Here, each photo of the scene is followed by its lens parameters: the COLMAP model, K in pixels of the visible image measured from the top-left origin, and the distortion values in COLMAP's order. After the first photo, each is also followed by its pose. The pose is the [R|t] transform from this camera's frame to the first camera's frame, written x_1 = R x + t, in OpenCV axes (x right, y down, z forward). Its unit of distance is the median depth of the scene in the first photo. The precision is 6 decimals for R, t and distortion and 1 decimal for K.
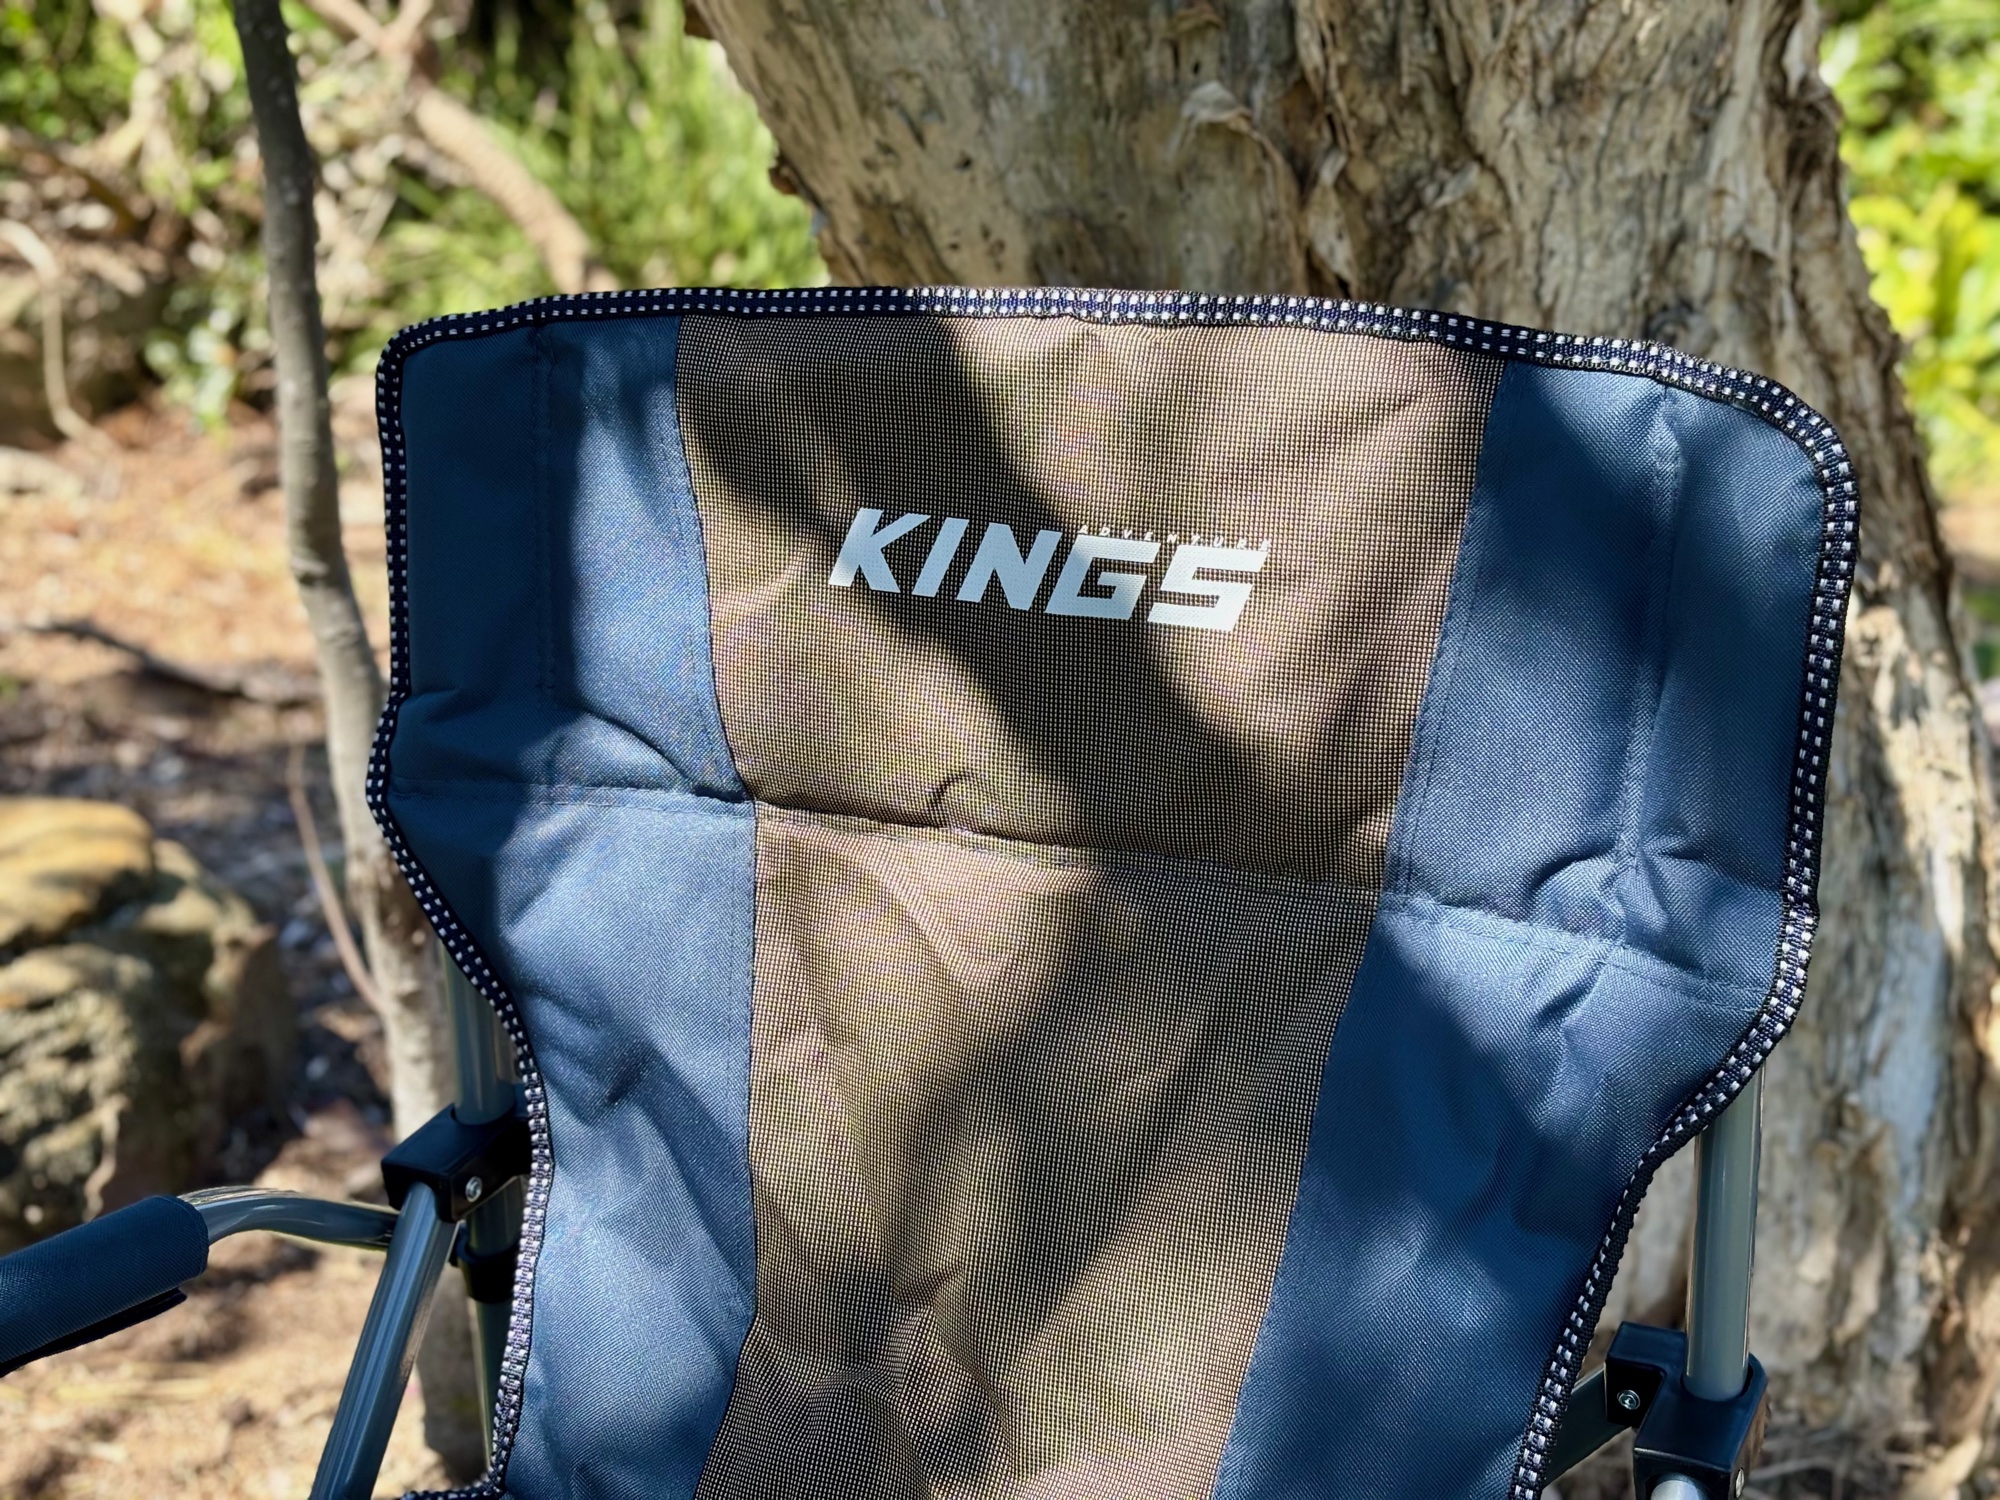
lens RADIAL K [[3012.4, 0, 1006.6], [0, 3012.4, 751.1], [0, 0, 1]] dist [0.038988, 0.000000]
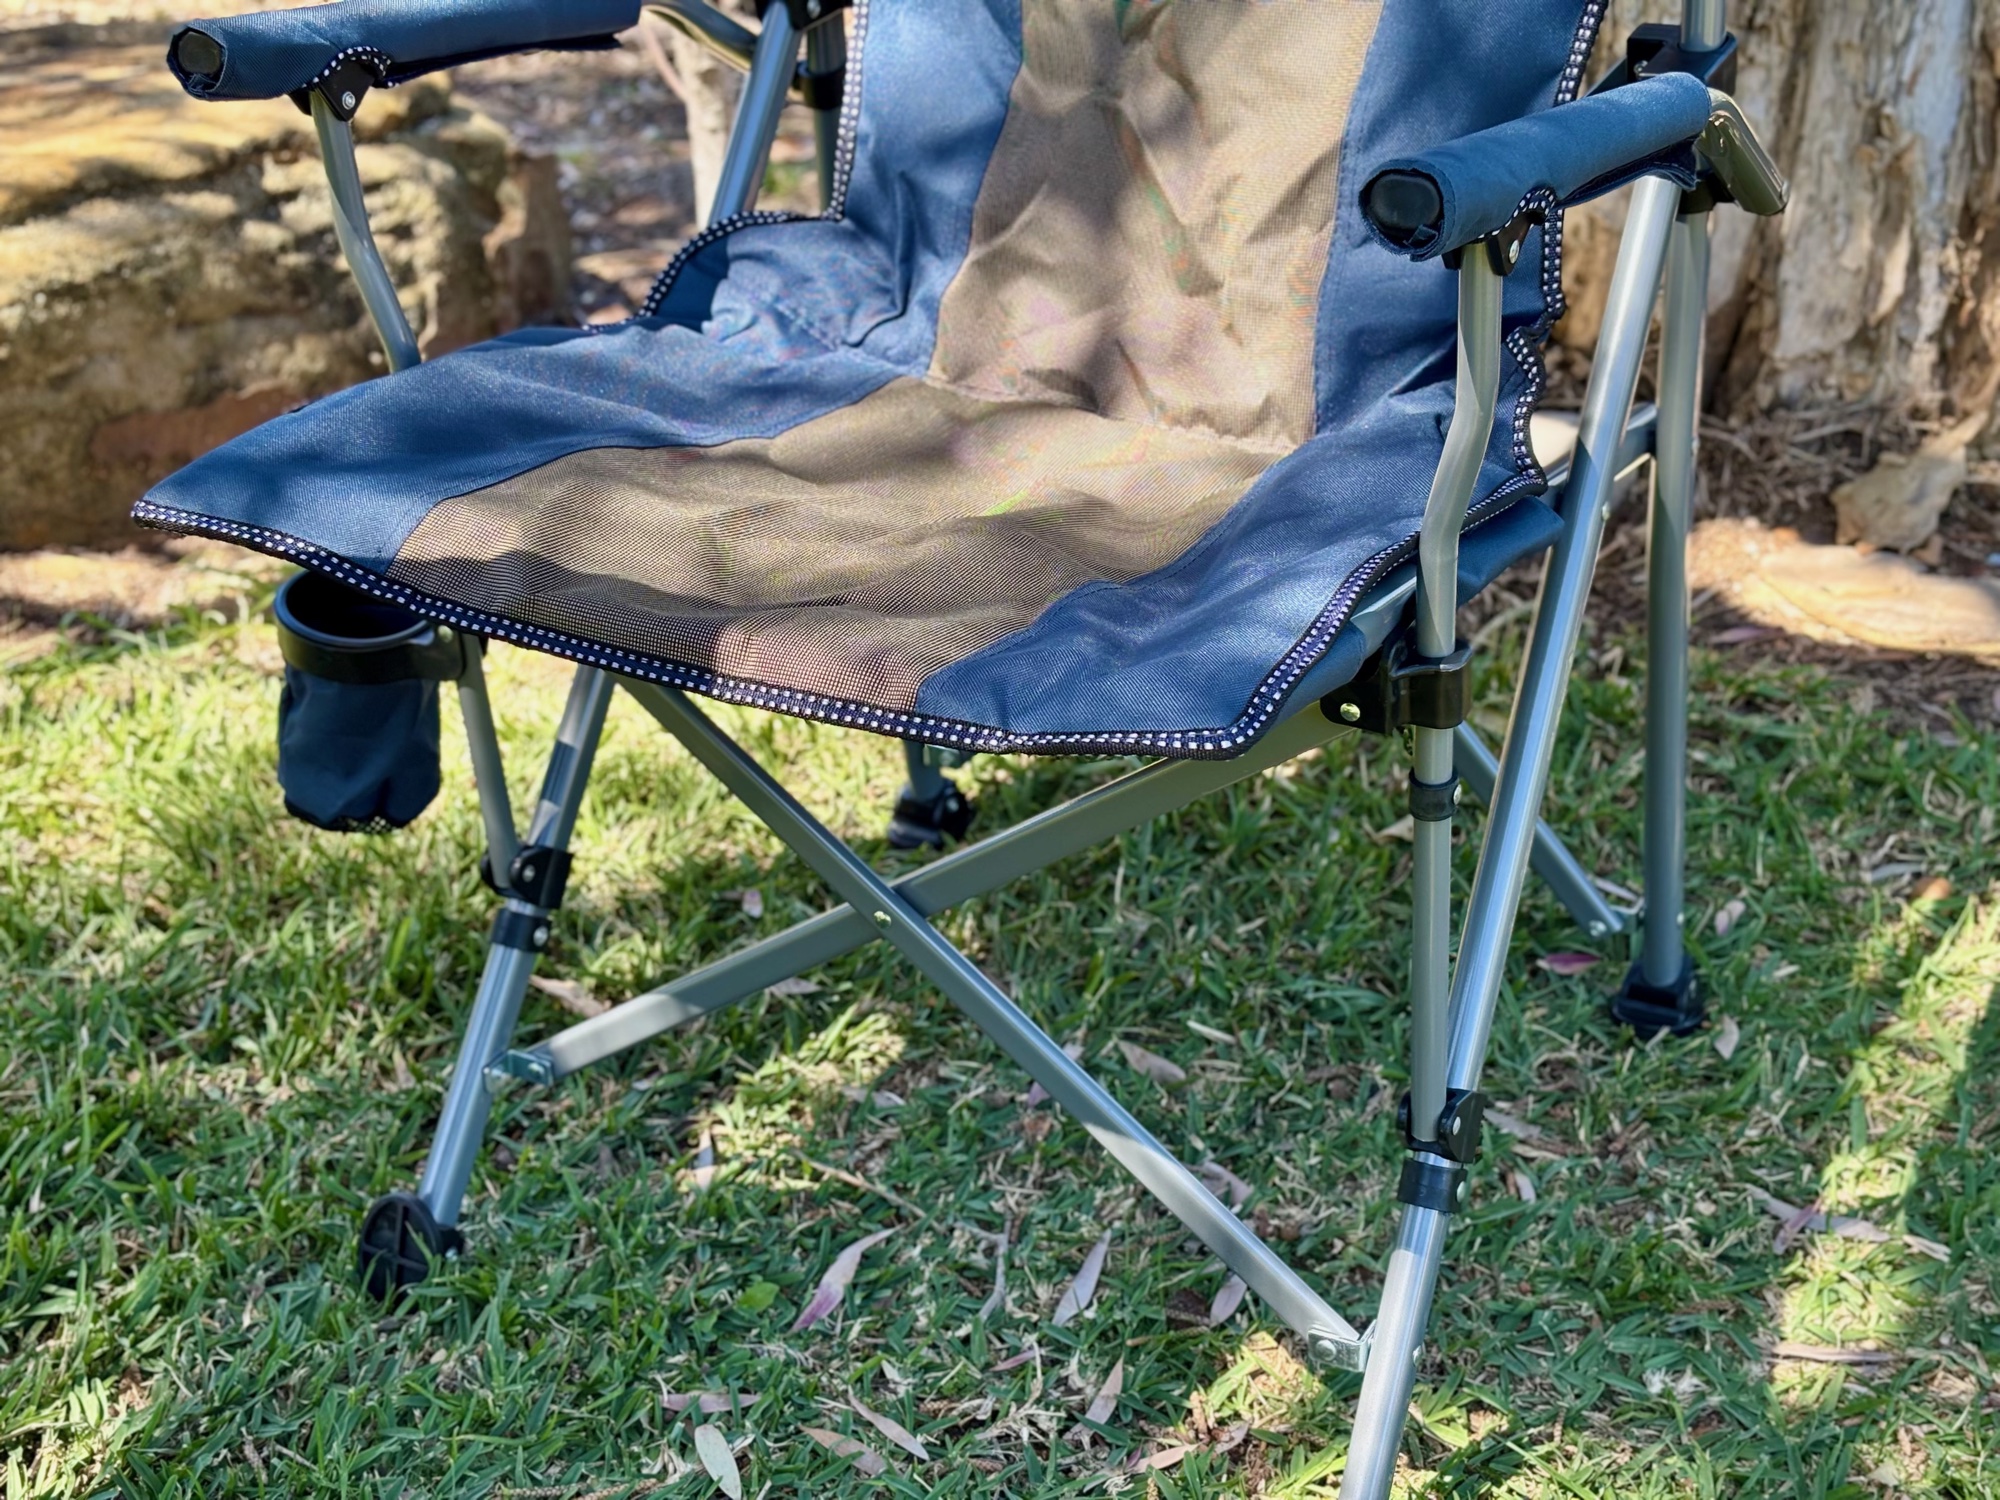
lens RADIAL K [[3012.4, 0, 992.6], [0, 3012.4, 749.4], [0, 0, 1]] dist [0.038988, 0.000000]
pose [[0.998060, 0.000176, -0.062262, -0.005544], [0.009870, 0.986906, 0.160994, 0.164894], [0.061475, -0.161296, 0.984990, -0.264447]]
